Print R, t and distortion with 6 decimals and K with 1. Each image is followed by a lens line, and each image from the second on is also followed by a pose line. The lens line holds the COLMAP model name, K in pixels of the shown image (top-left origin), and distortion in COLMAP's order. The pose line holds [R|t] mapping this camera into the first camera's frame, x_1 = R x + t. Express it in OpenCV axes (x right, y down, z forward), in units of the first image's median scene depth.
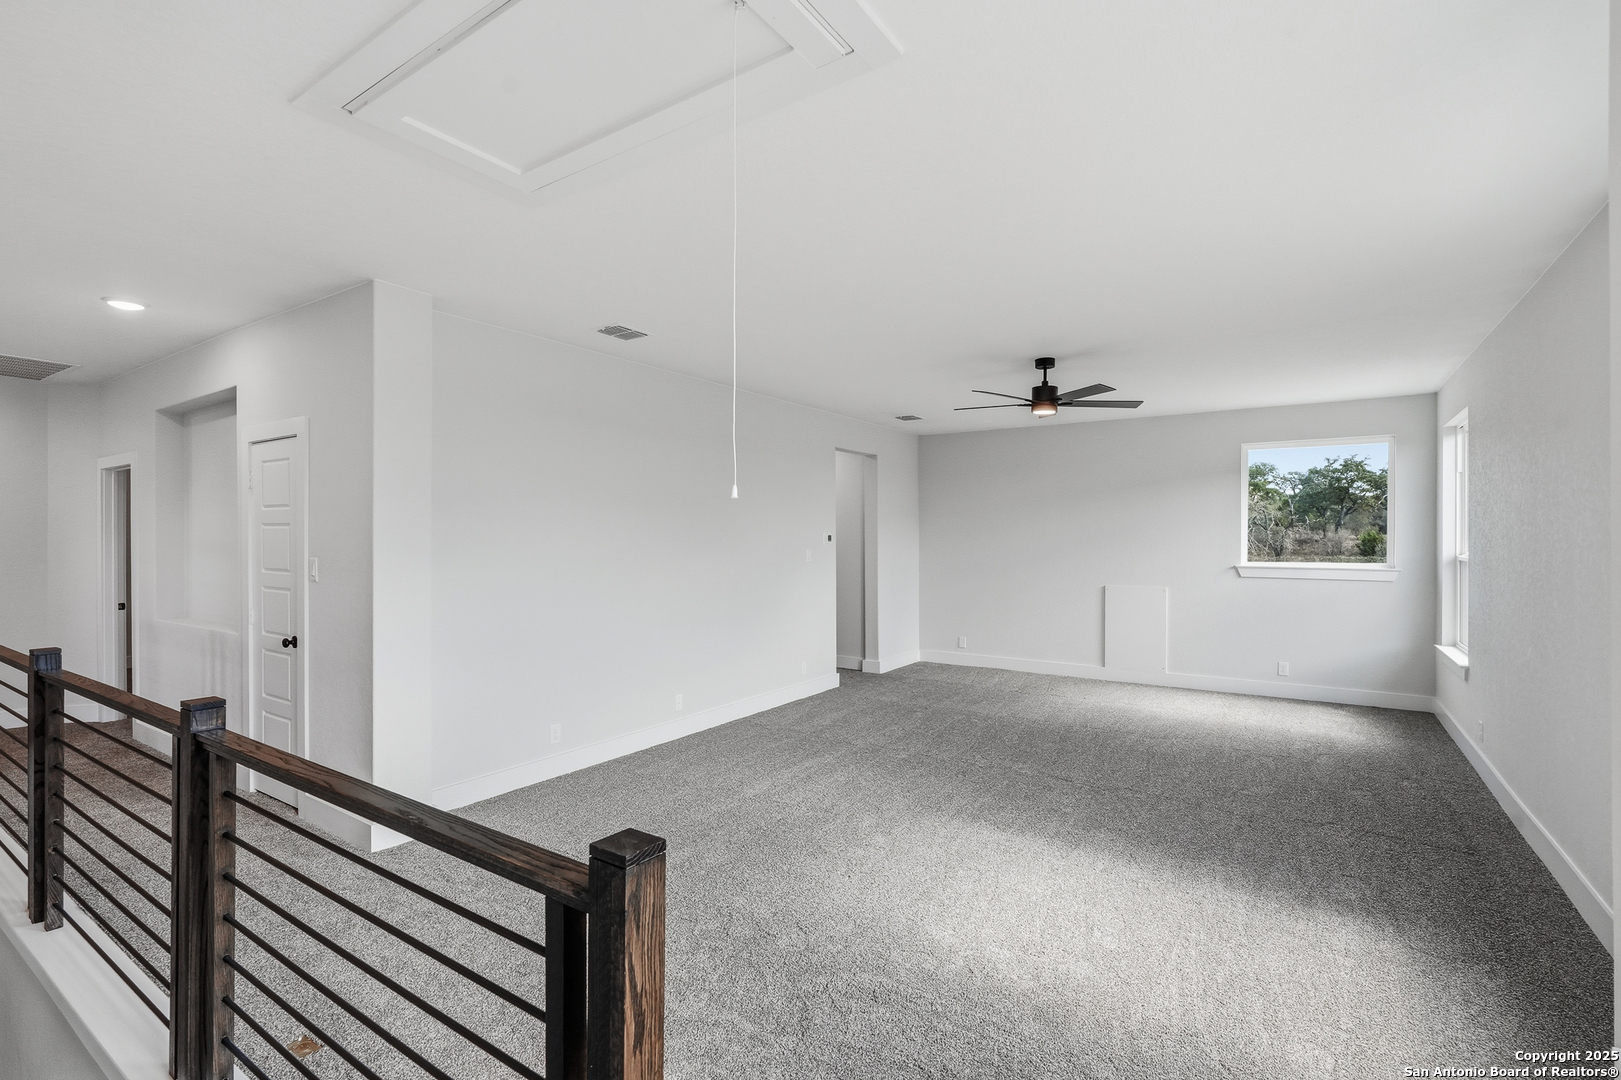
lens RADIAL K [[728.9, 0, 808.7], [0, 728.9, 543.8], [0, 0, 1]] dist [-0.027330, 0.007673]
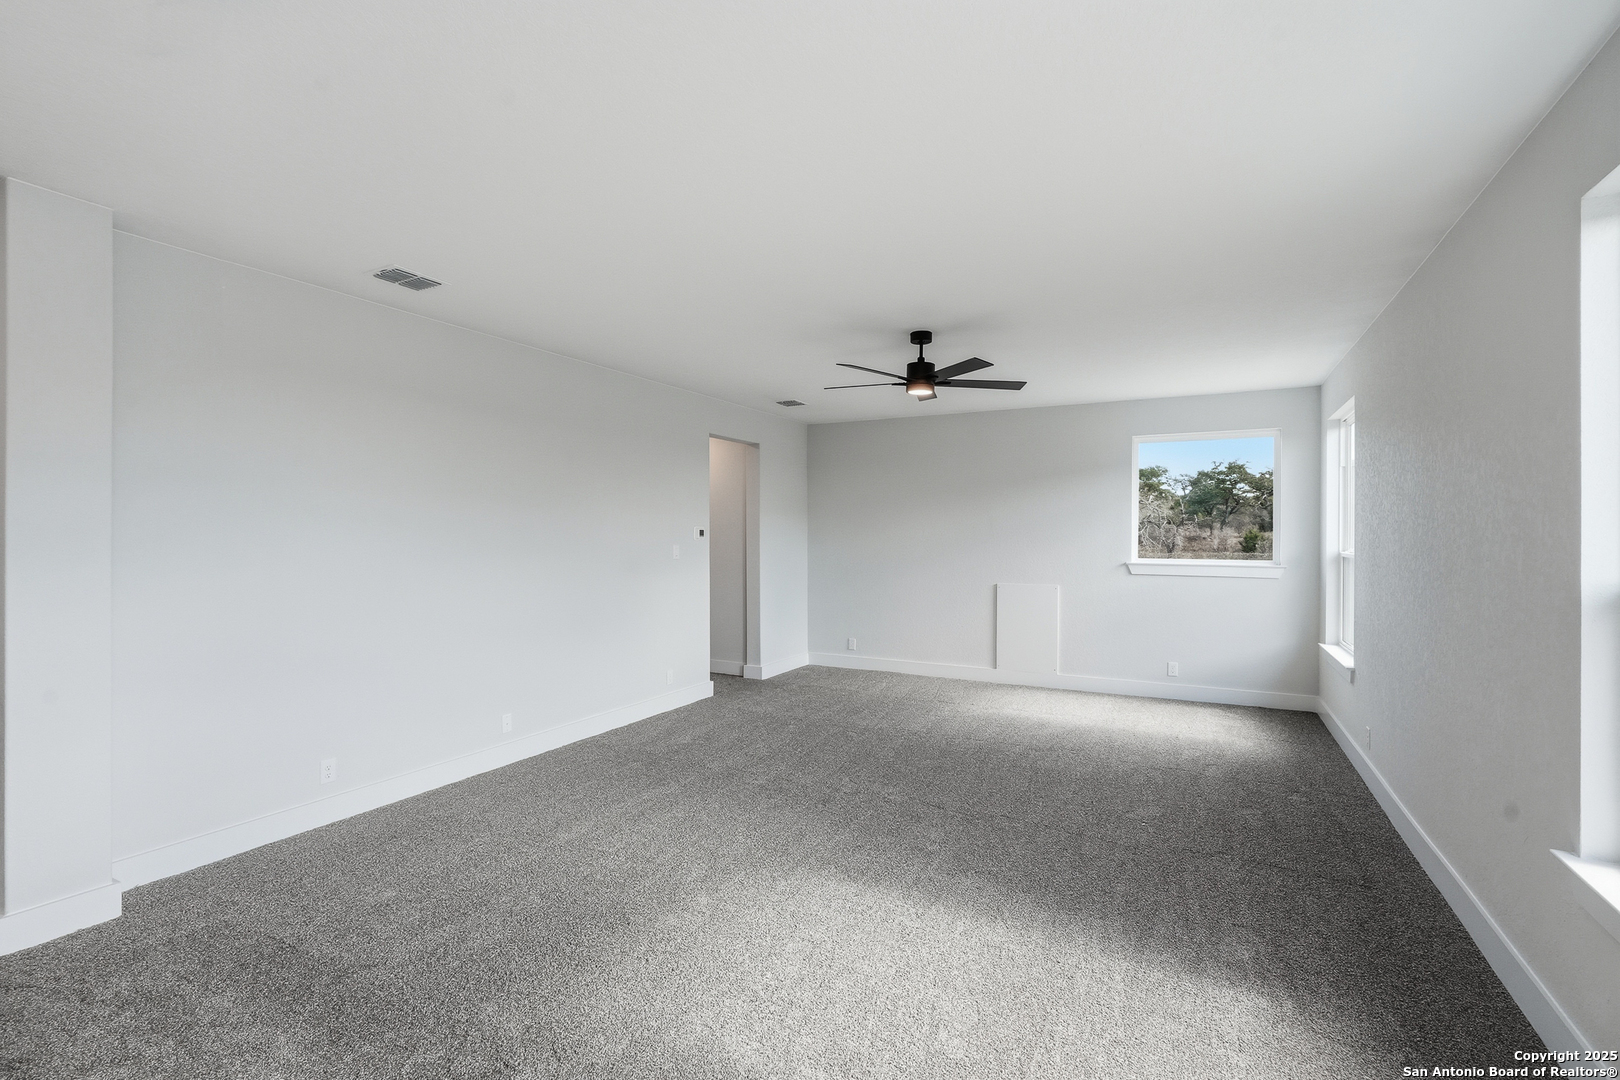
lens RADIAL K [[728.4, 0, 808.2], [0, 728.4, 543.8], [0, 0, 1]] dist [-0.027330, 0.007673]
pose [[0.993610, 0.000757, 0.112868, 0.085822], [-0.001253, 0.999990, 0.004324, 0.002337], [-0.112864, -0.004438, 0.993601, 0.124721]]
